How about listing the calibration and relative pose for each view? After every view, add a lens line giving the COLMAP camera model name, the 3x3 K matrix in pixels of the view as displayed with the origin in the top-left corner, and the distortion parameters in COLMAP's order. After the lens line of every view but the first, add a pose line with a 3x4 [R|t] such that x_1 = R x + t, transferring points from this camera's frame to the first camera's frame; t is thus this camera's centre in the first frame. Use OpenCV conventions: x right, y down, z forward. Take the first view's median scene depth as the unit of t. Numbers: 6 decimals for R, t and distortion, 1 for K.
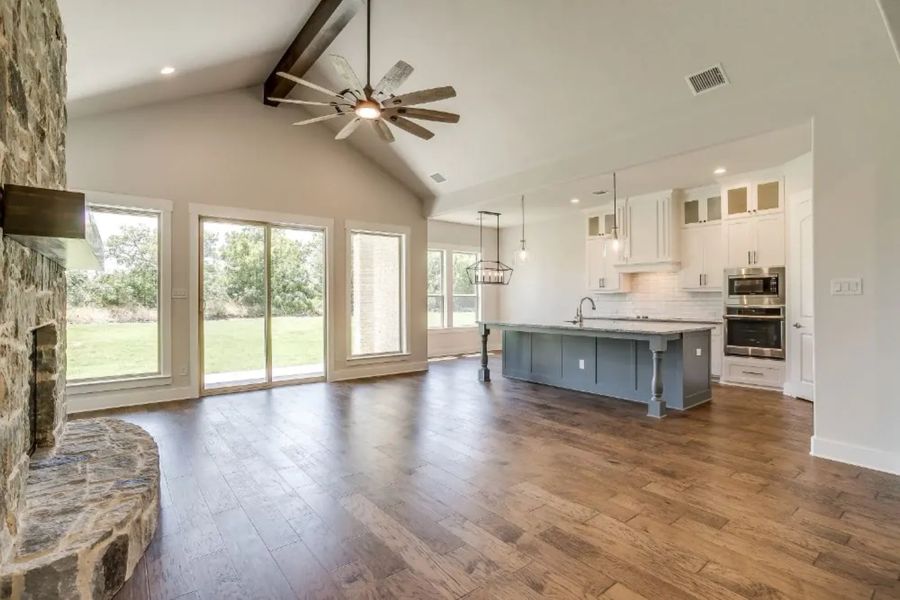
lens RADIAL K [[425.1, 0, 451.8], [0, 425.1, 296.9], [0, 0, 1]] dist [-0.018893, 0.000731]
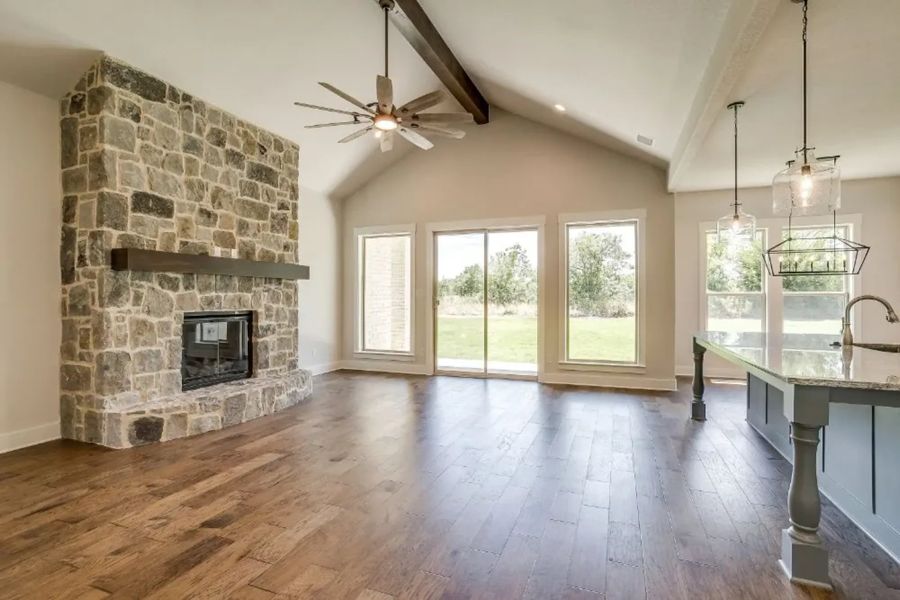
lens RADIAL K [[425.1, 0, 451.8], [0, 425.1, 296.9], [0, 0, 1]] dist [-0.018893, 0.000731]
pose [[0.516498, -0.000061, -0.856288, 0.481276], [0.001427, 0.999999, 0.000790, 0.000419], [0.856287, -0.001630, 0.516498, 0.347891]]
